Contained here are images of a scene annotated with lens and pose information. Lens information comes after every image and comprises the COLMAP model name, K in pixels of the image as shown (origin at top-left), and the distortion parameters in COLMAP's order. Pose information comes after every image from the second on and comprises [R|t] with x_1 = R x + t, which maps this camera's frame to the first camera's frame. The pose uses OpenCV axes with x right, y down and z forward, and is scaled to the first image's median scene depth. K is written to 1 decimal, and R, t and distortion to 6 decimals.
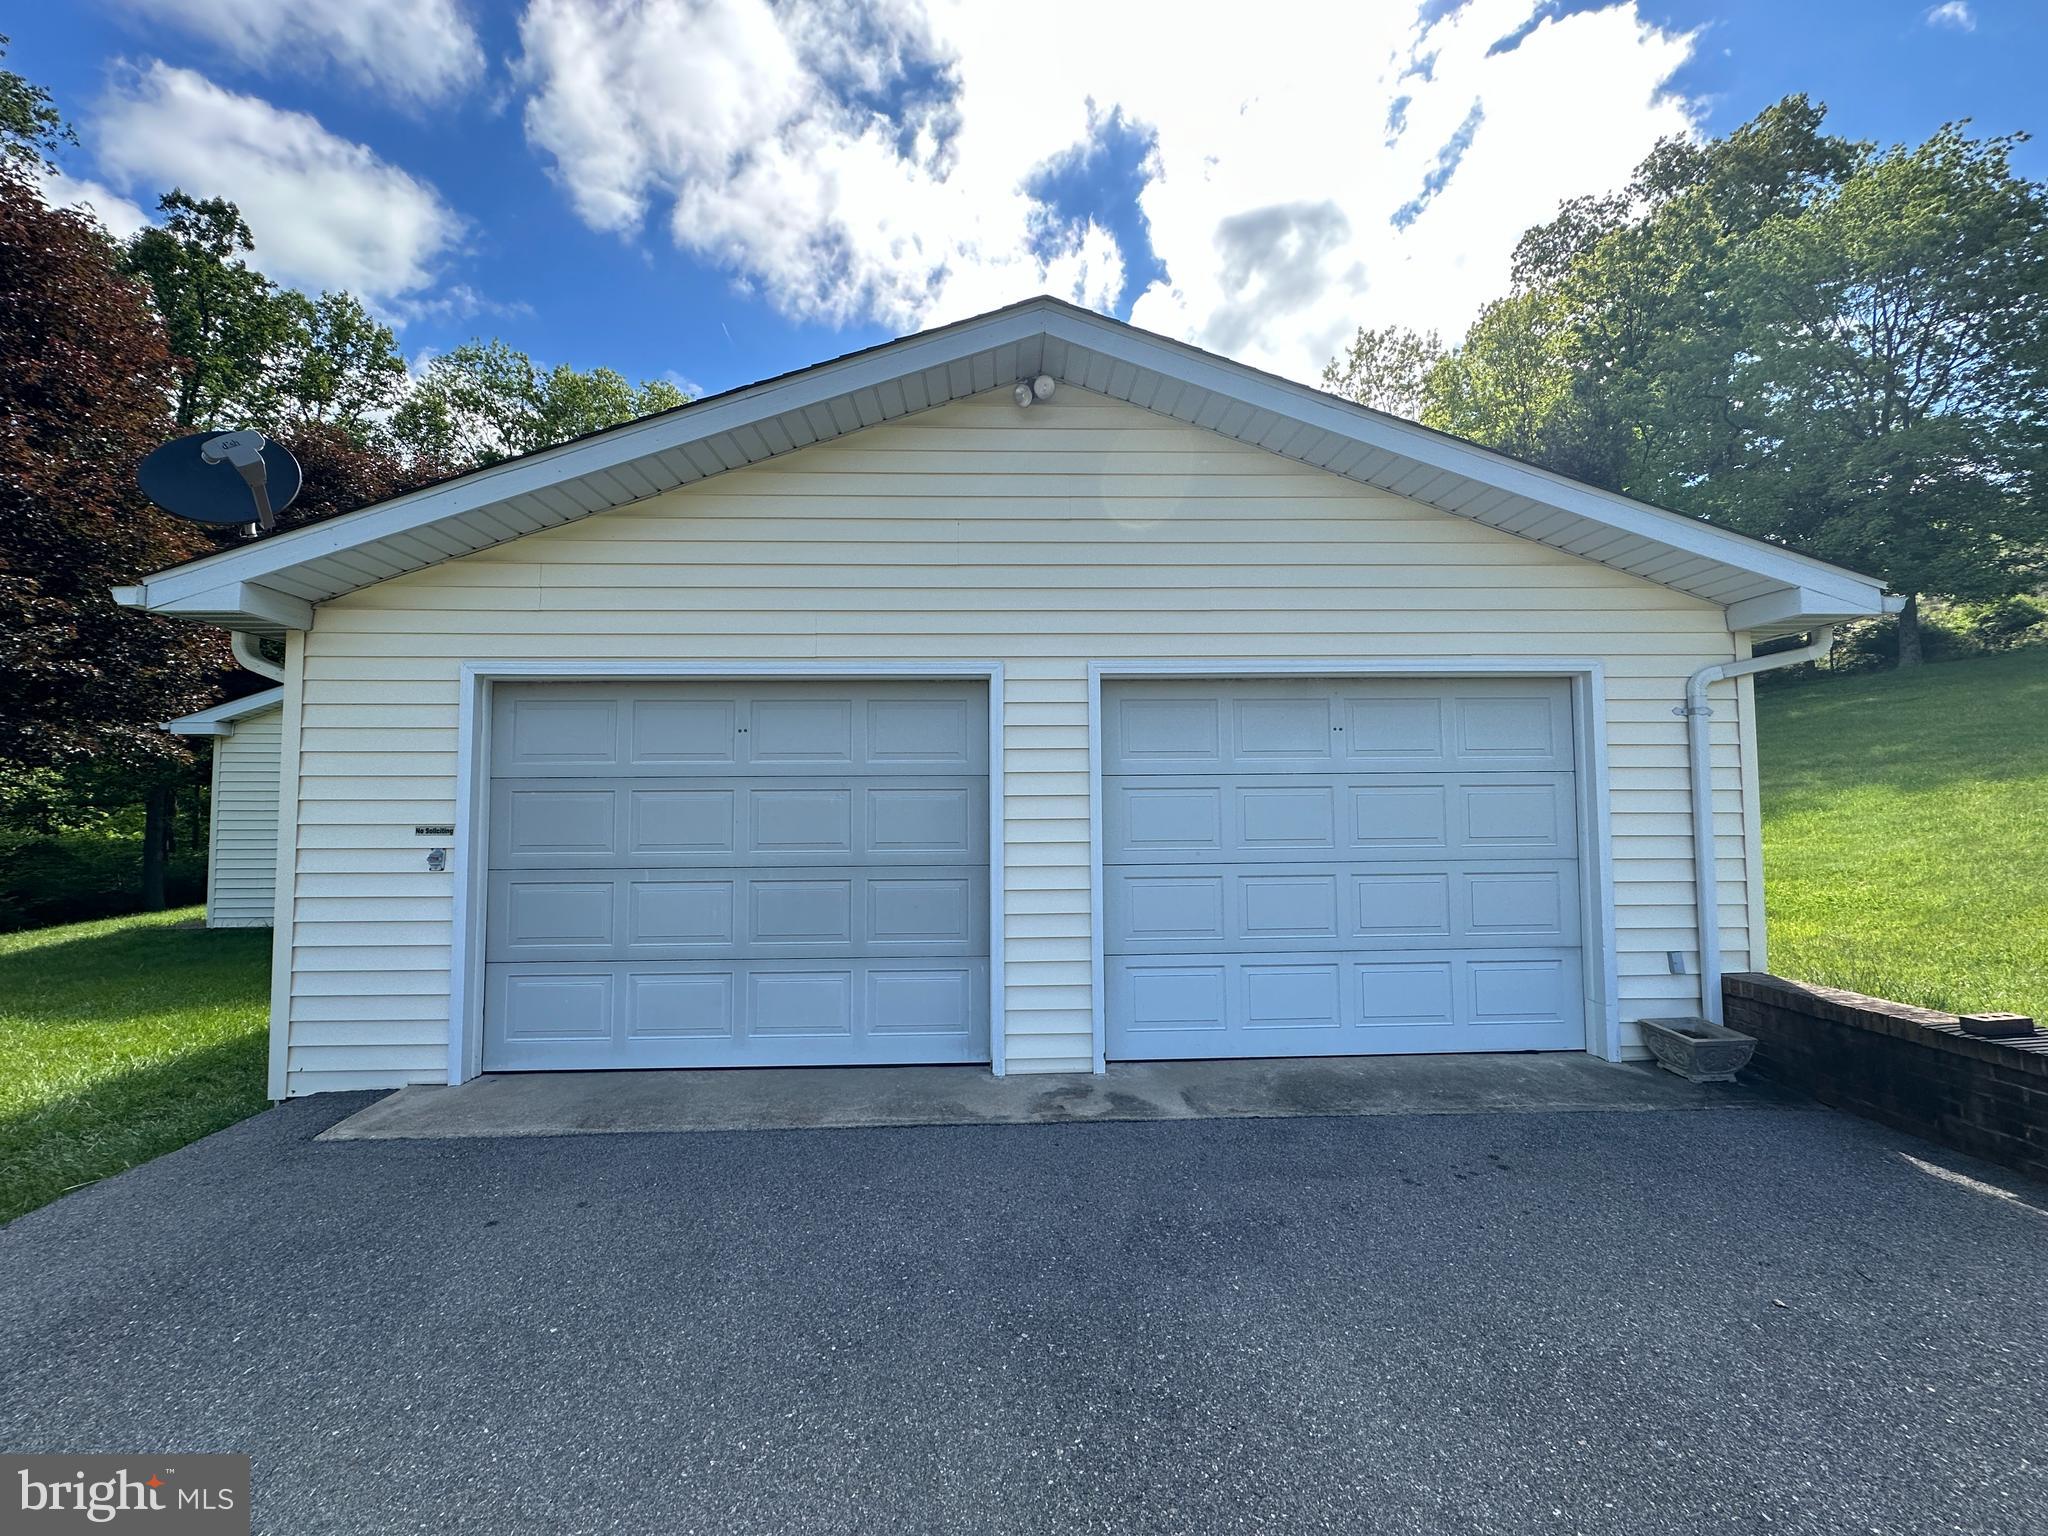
lens RADIAL K [[808.0, 0, 1018.3], [0, 808.0, 769.4], [0, 0, 1]] dist [-0.004657, 0.001573]
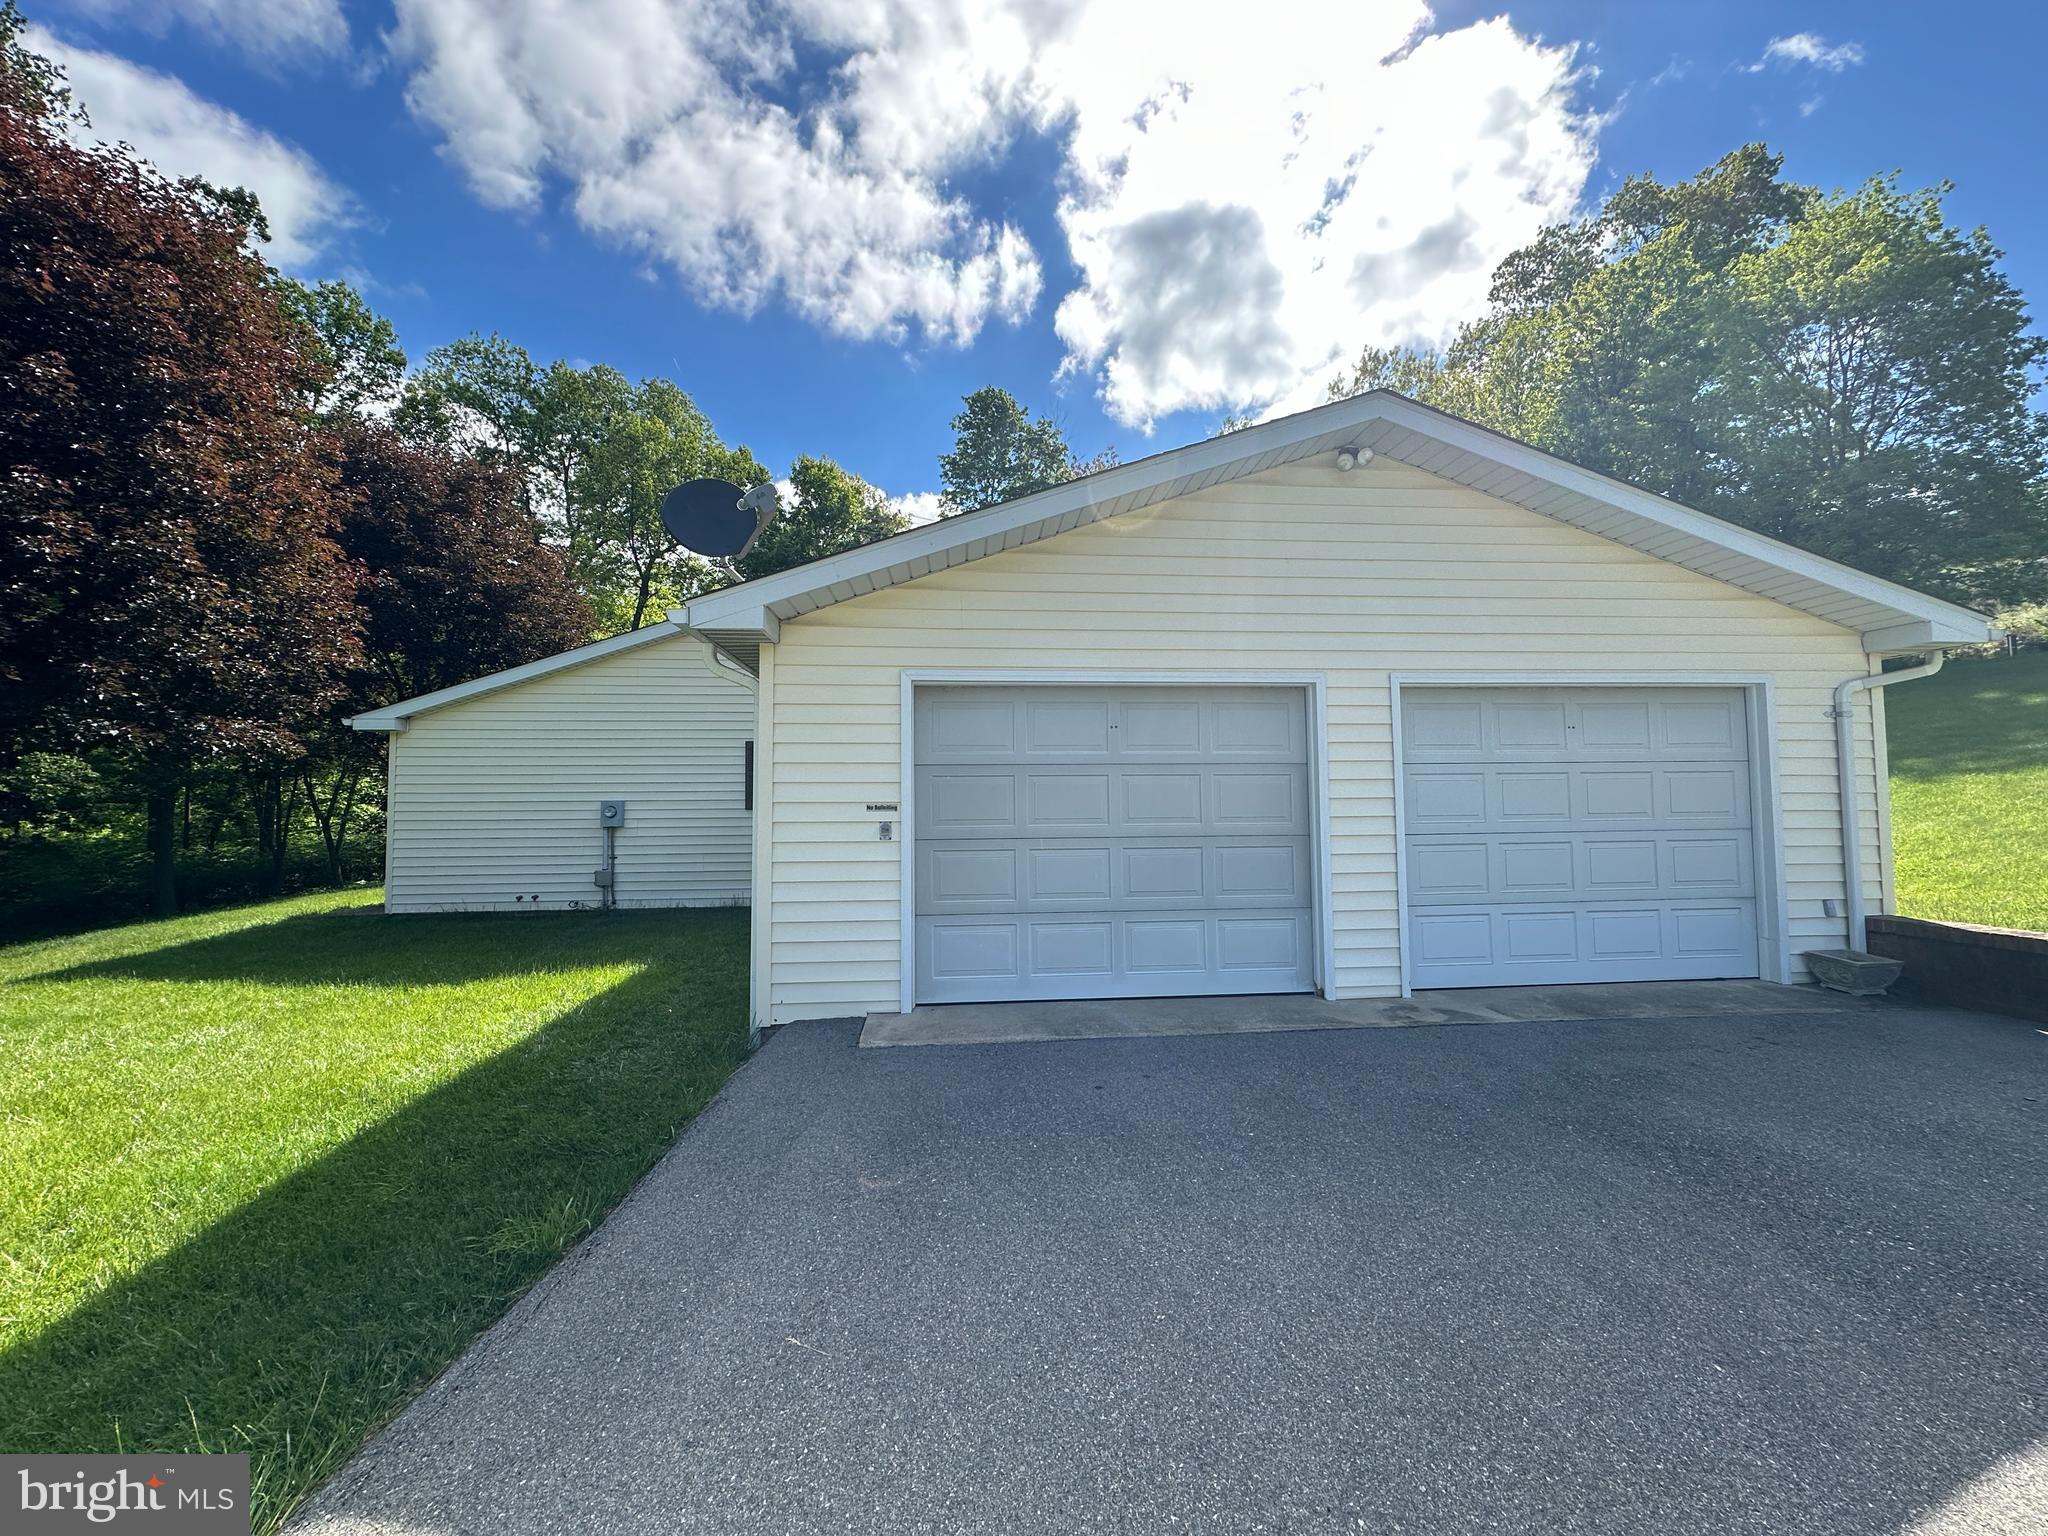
lens RADIAL K [[808.0, 0, 1018.4], [0, 808.0, 772.1], [0, 0, 1]] dist [-0.004657, 0.001573]
pose [[0.998689, 0.000231, 0.051184, -0.551061], [-0.000418, 0.999993, 0.003656, 0.016694], [-0.051183, -0.003673, 0.998683, -0.226203]]
